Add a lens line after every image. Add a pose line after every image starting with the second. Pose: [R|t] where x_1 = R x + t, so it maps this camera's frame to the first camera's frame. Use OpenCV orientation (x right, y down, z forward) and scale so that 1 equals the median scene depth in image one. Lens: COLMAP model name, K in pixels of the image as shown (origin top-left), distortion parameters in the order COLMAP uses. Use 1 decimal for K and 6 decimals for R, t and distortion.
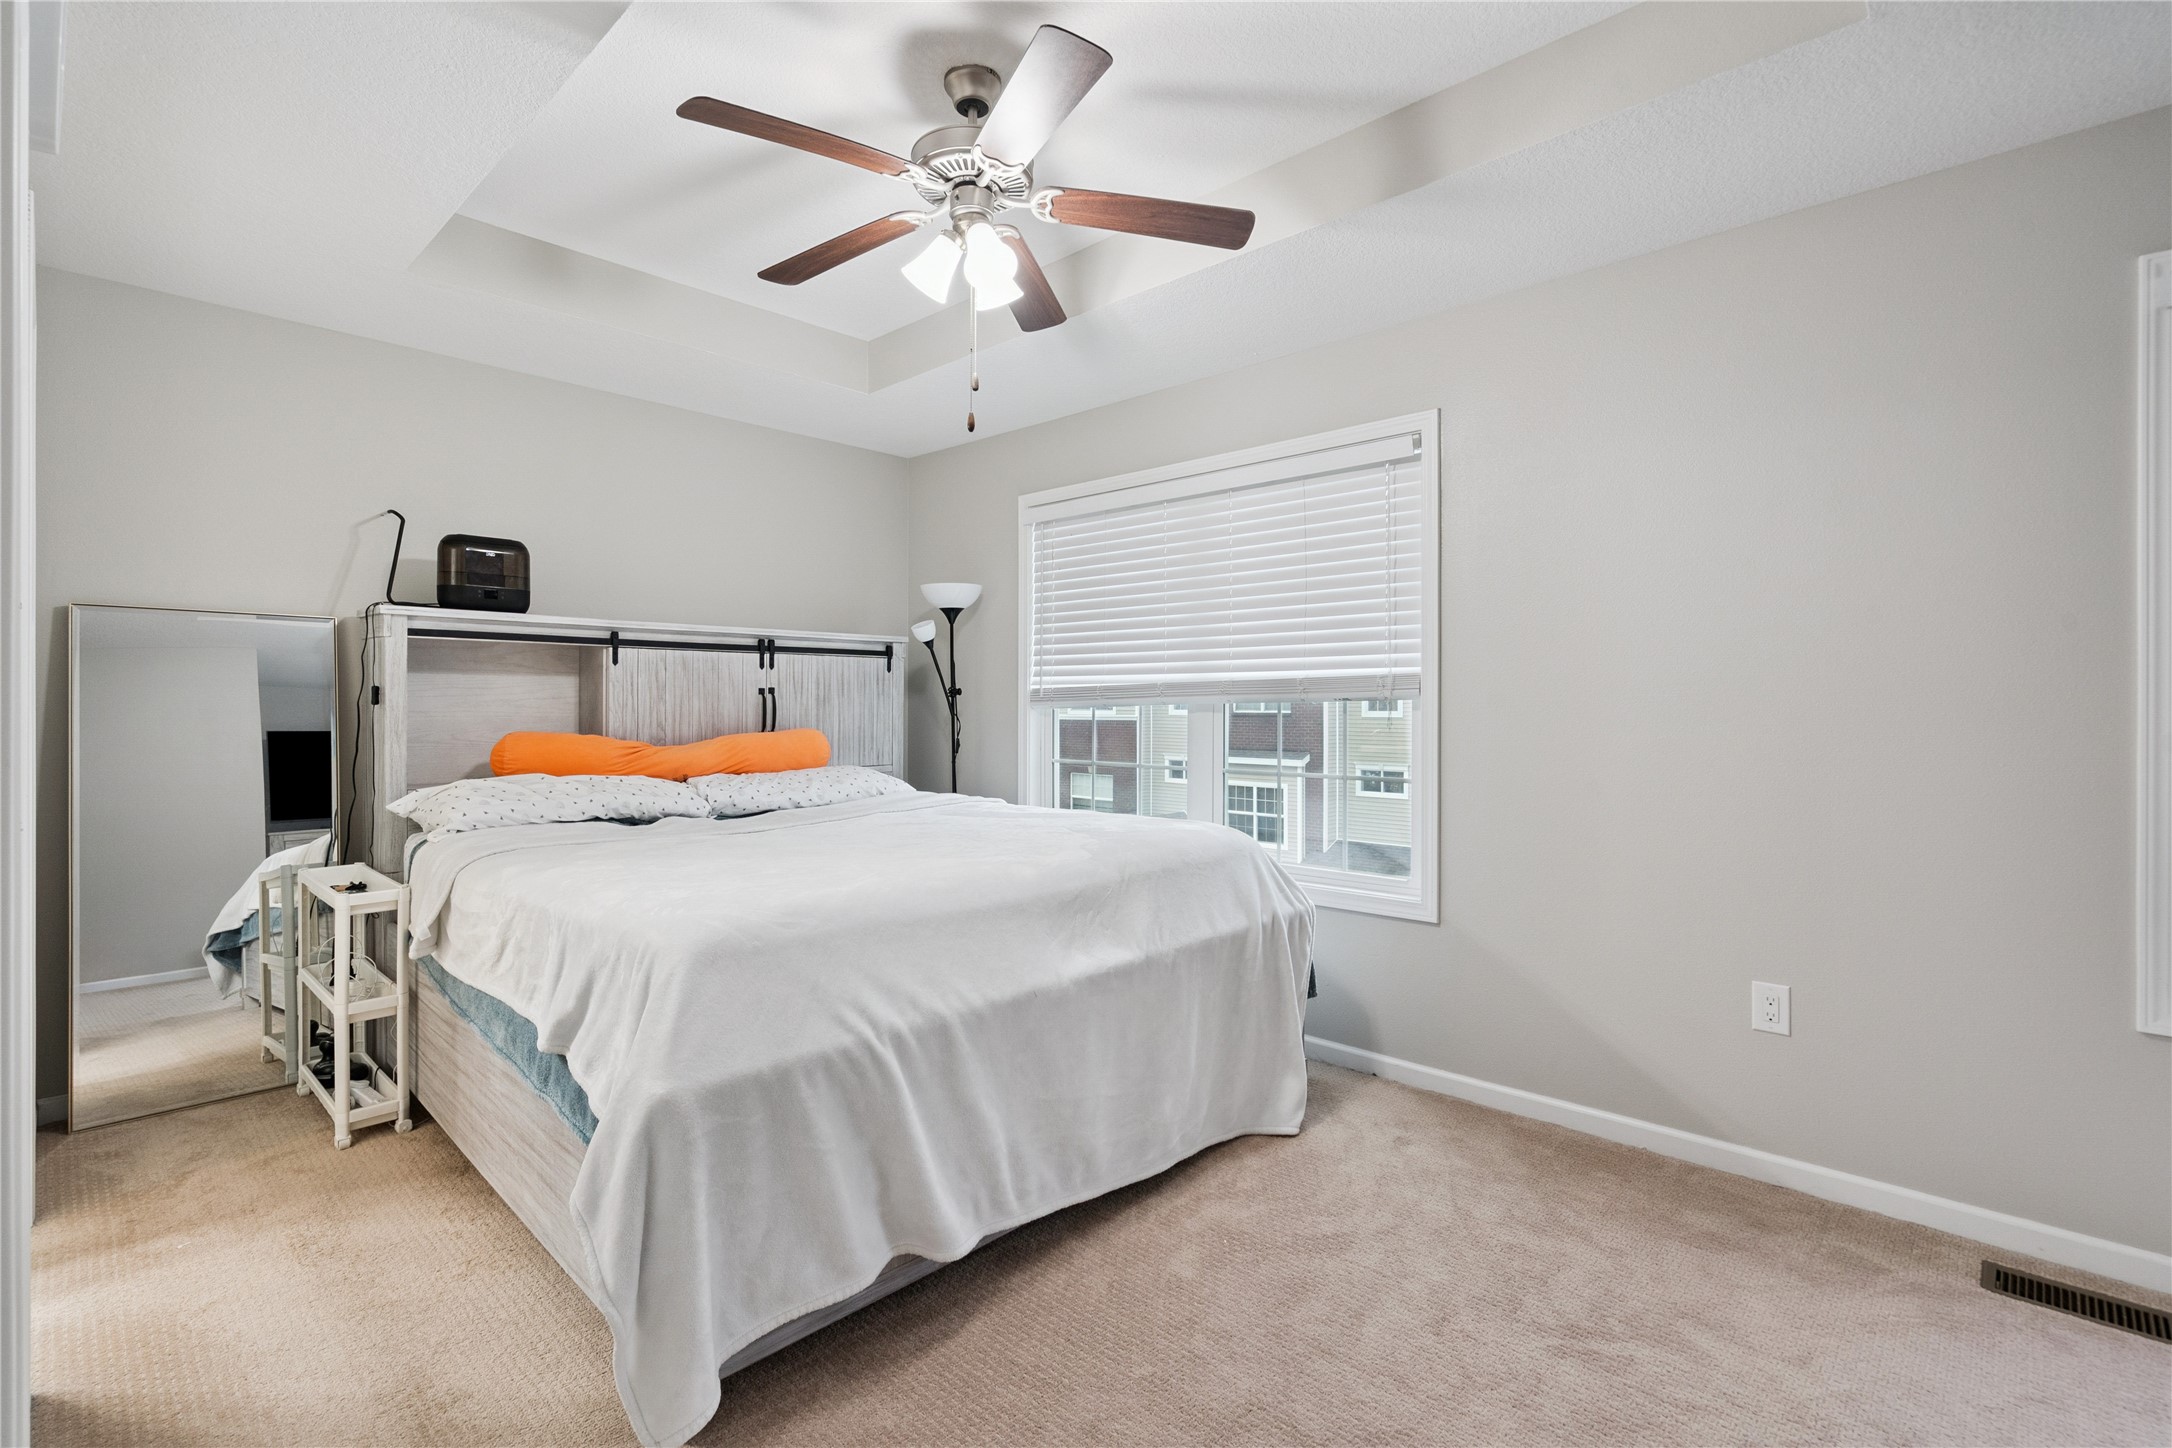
lens RADIAL K [[991.2, 0, 1078.5], [0, 991.2, 711.2], [0, 0, 1]] dist [-0.003600, 0.000669]
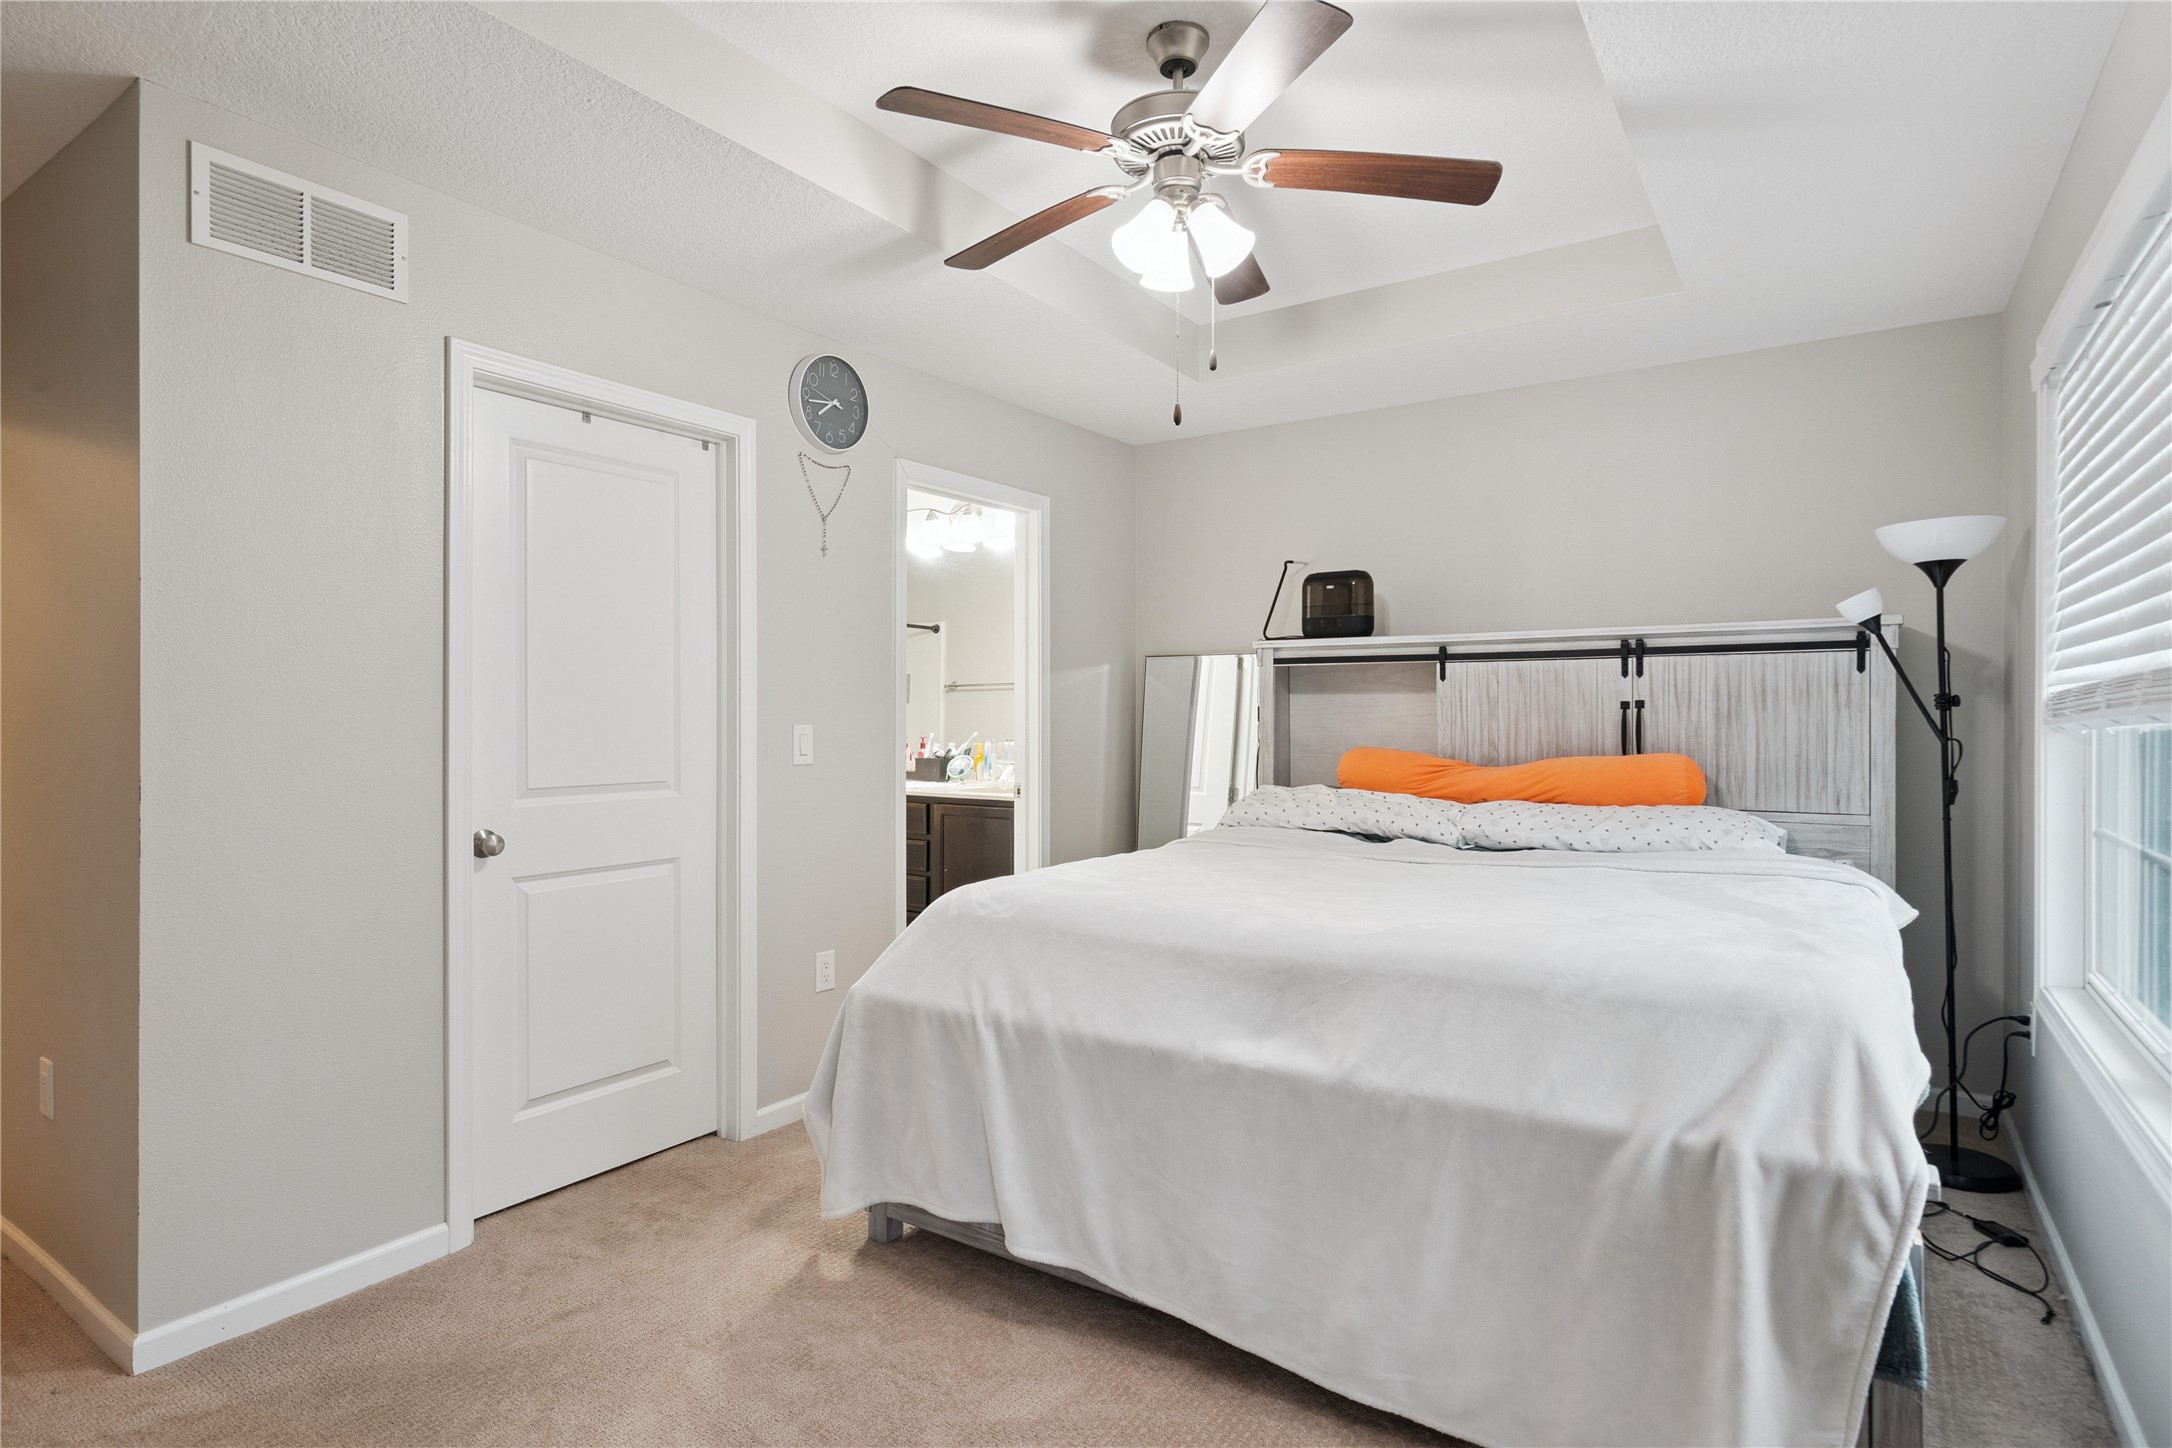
lens RADIAL K [[1127.5, 0, 1081.8], [0, 1127.5, 723.3], [0, 0, 1]] dist [-0.008133, -0.000114]
pose [[0.166242, 0.003774, -0.986078, 0.541539], [-0.006340, 0.999976, 0.002758, -0.005396], [0.986065, 0.005793, 0.166262, 0.446037]]
